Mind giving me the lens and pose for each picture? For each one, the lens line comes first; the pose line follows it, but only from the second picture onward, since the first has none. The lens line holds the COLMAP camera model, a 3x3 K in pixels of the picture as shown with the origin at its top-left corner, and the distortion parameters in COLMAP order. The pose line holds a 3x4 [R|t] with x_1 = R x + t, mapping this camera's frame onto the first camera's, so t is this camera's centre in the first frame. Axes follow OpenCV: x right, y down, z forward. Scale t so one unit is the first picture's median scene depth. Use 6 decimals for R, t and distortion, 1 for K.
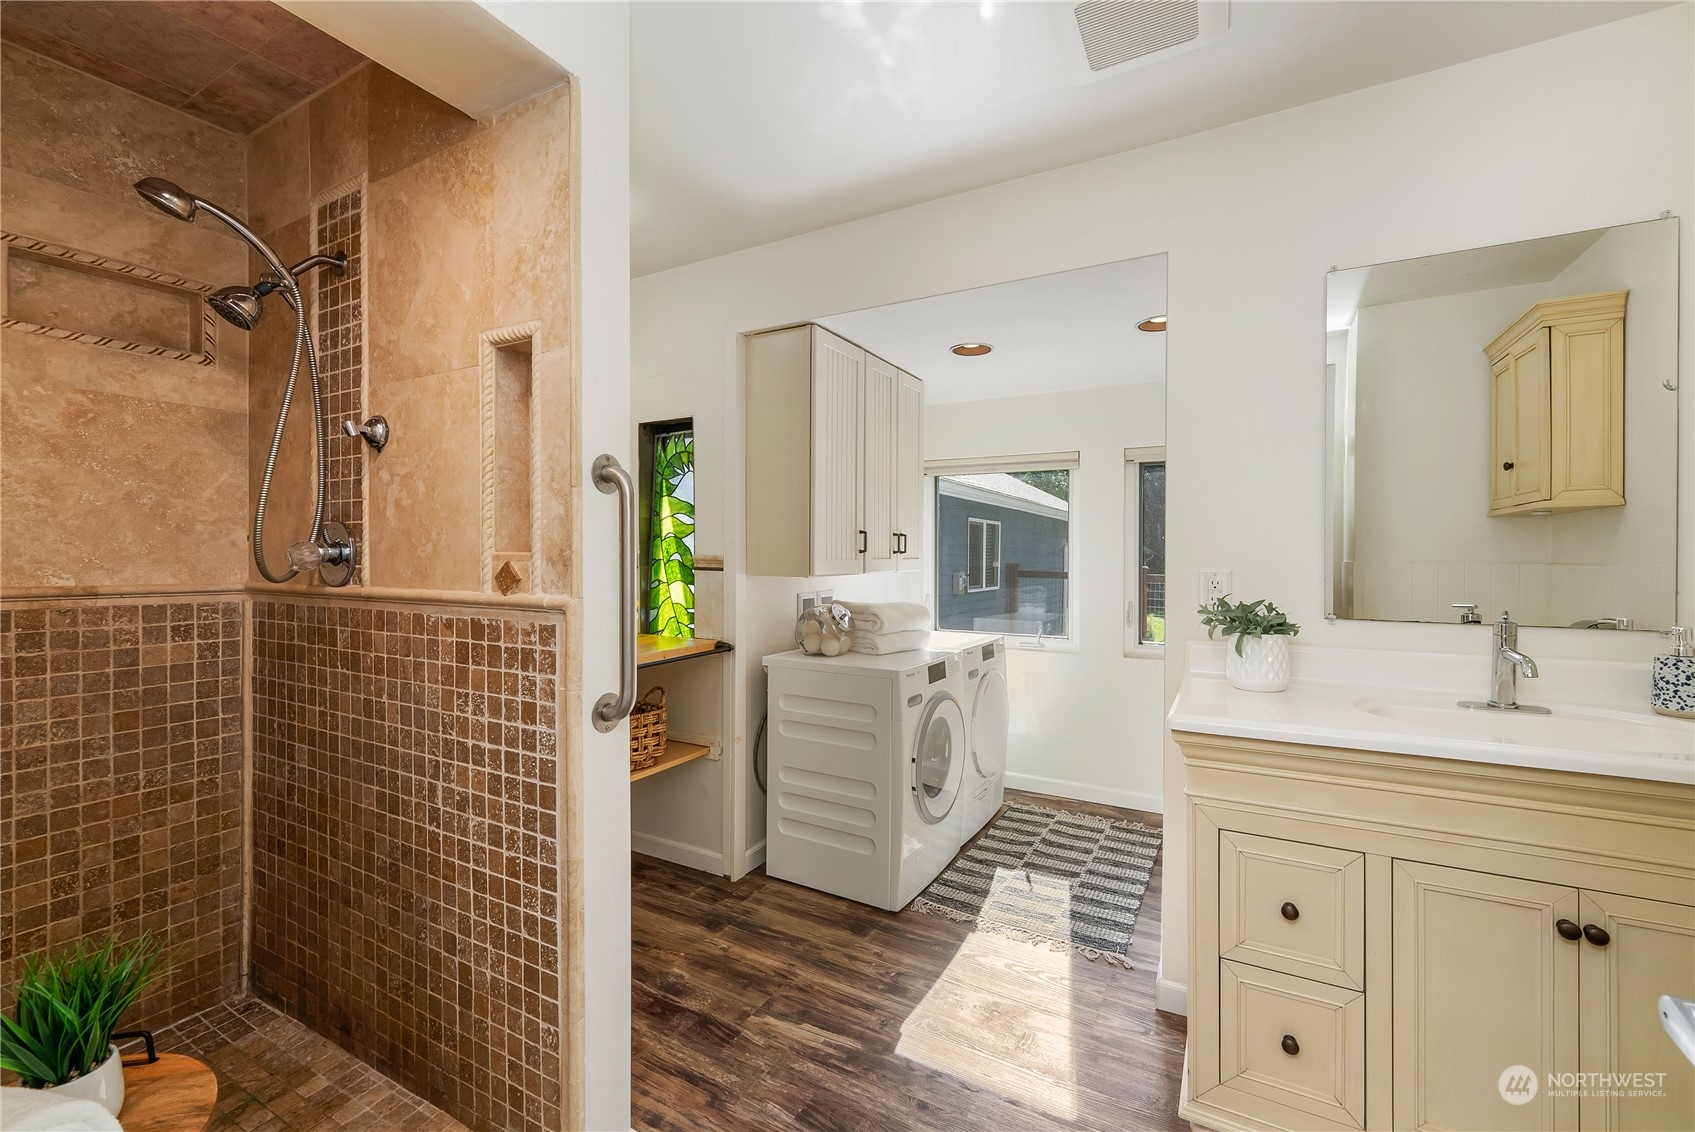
lens RADIAL K [[696.4, 0, 847.6], [0, 696.4, 558.2], [0, 0, 1]] dist [0.000846, -0.000039]
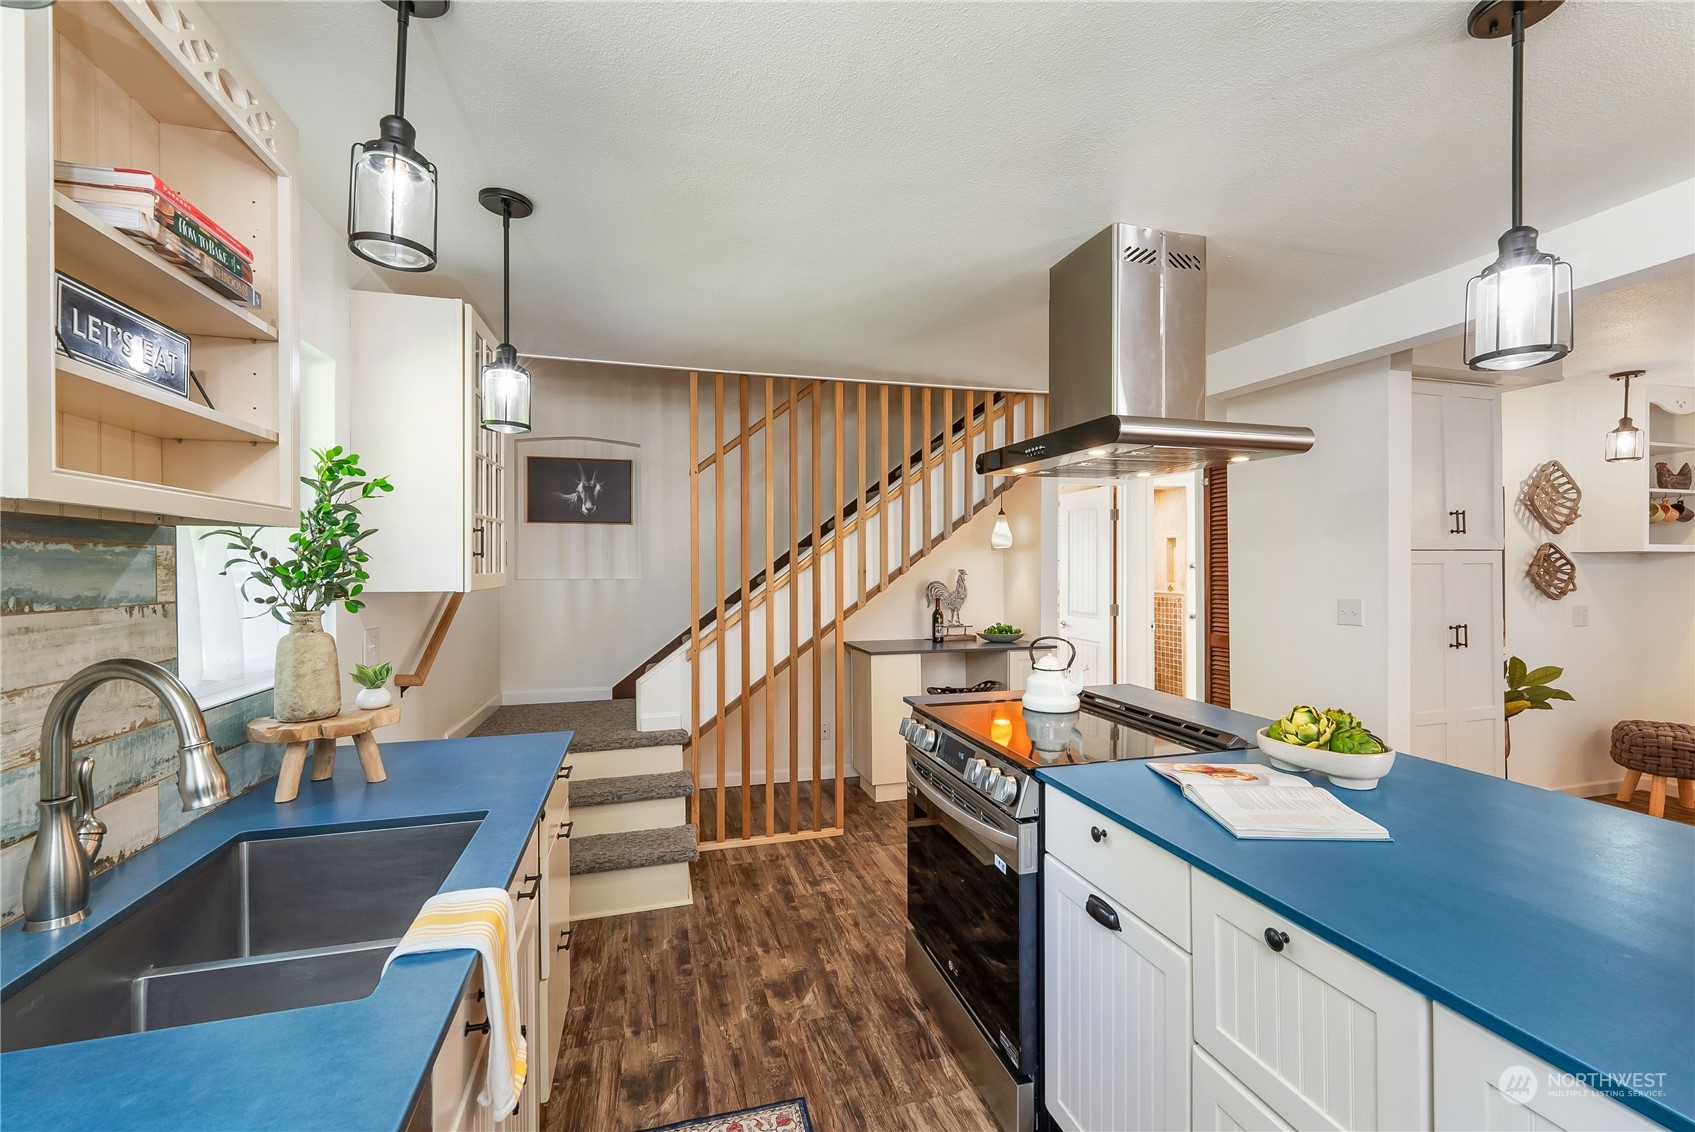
lens RADIAL K [[696.4, 0, 844.8], [0, 696.4, 567.6], [0, 0, 1]] dist [0.000846, -0.000039]
pose [[0.708751, -0.004176, -0.705446, 1.272424], [0.000616, 0.999986, -0.005301, -0.086848], [0.705458, 0.003322, 0.708744, -3.883331]]
